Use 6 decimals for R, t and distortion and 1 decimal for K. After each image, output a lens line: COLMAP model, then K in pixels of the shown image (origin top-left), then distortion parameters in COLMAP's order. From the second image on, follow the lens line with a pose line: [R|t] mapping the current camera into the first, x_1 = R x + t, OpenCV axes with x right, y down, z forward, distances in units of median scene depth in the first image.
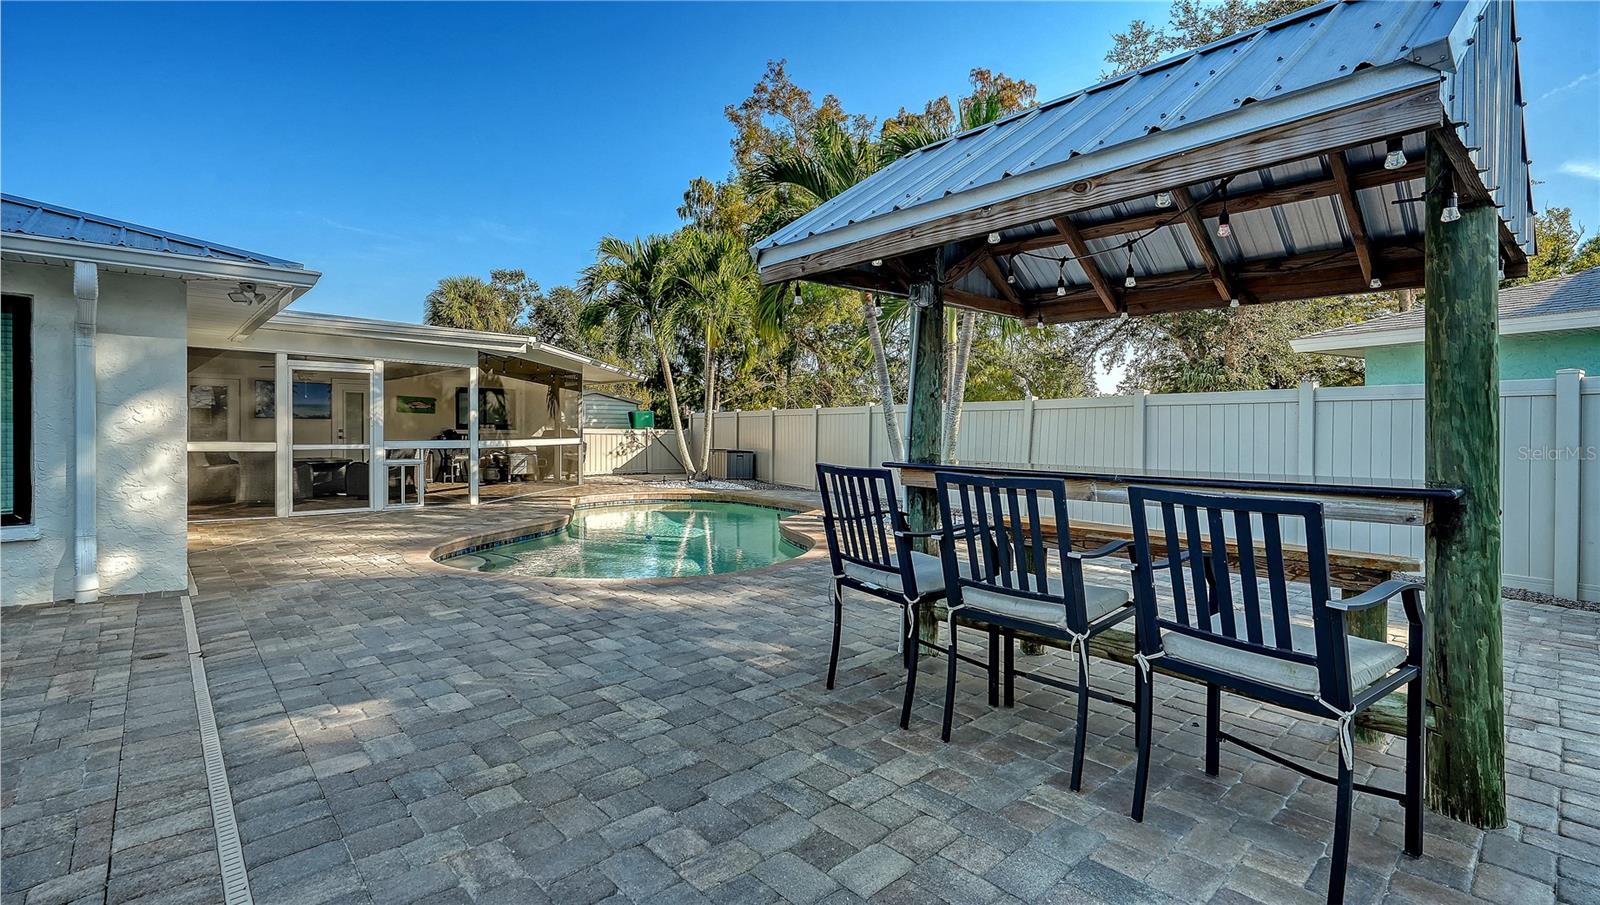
lens RADIAL K [[722.7, 0, 739.8], [0, 722.7, 422.8], [0, 0, 1]] dist [-0.006970, 0.000534]
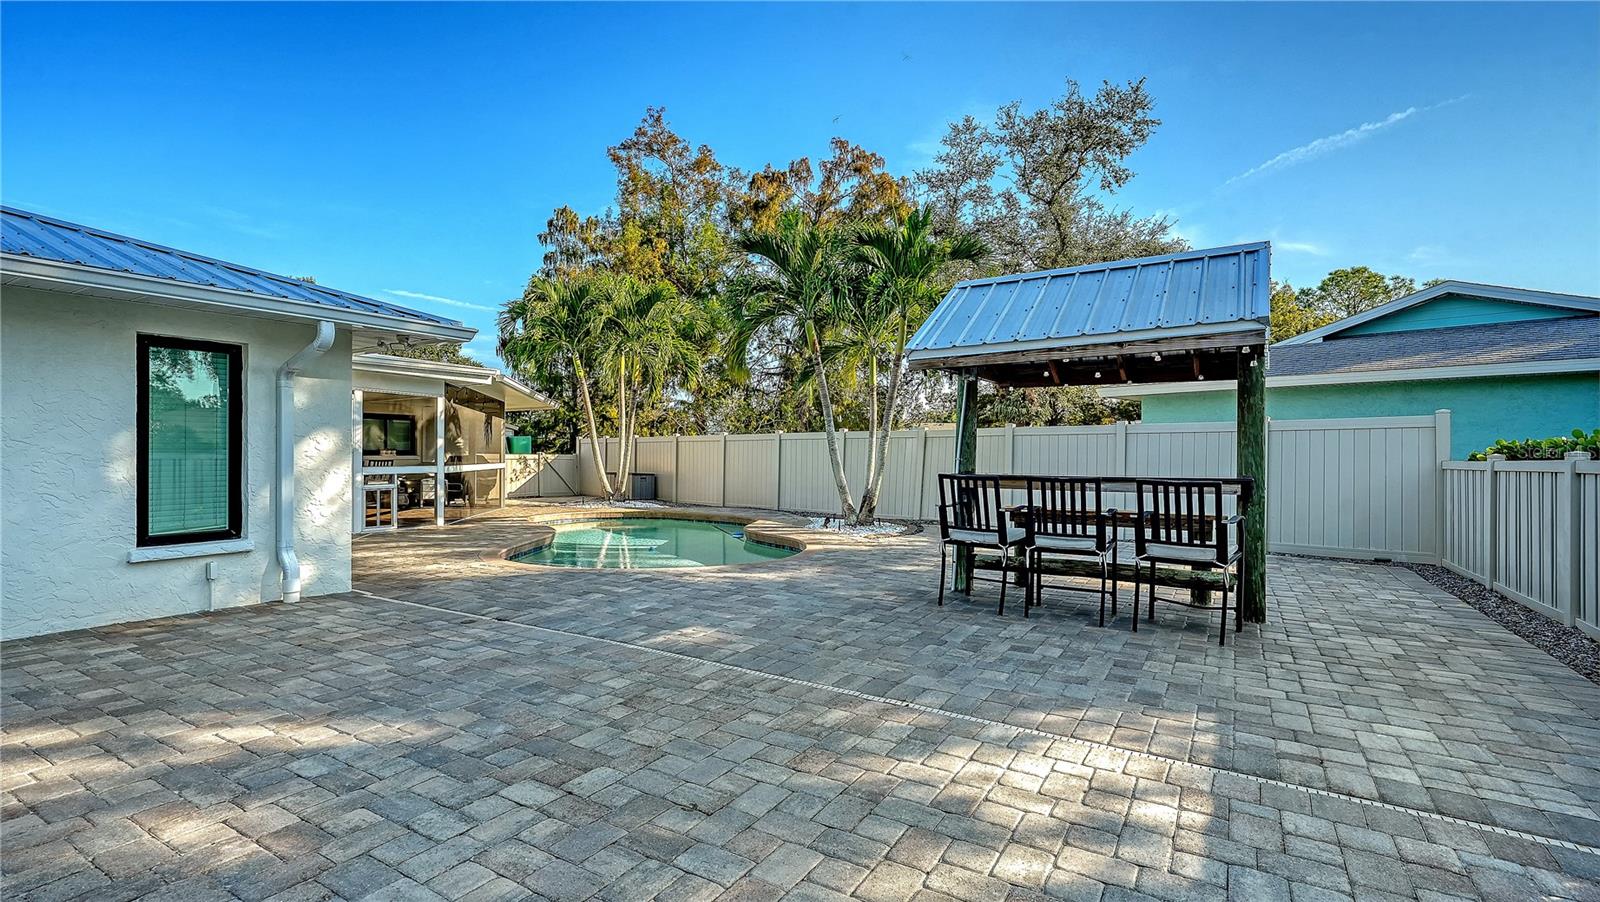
lens RADIAL K [[748.1, 0, 722.5], [0, 748.1, 453.4], [0, 0, 1]] dist [-0.011631, -0.000234]
pose [[0.967446, -0.004774, 0.253032, -0.294497], [0.002542, 0.999955, 0.009147, -0.003577], [-0.253064, -0.008206, 0.967415, -0.207837]]
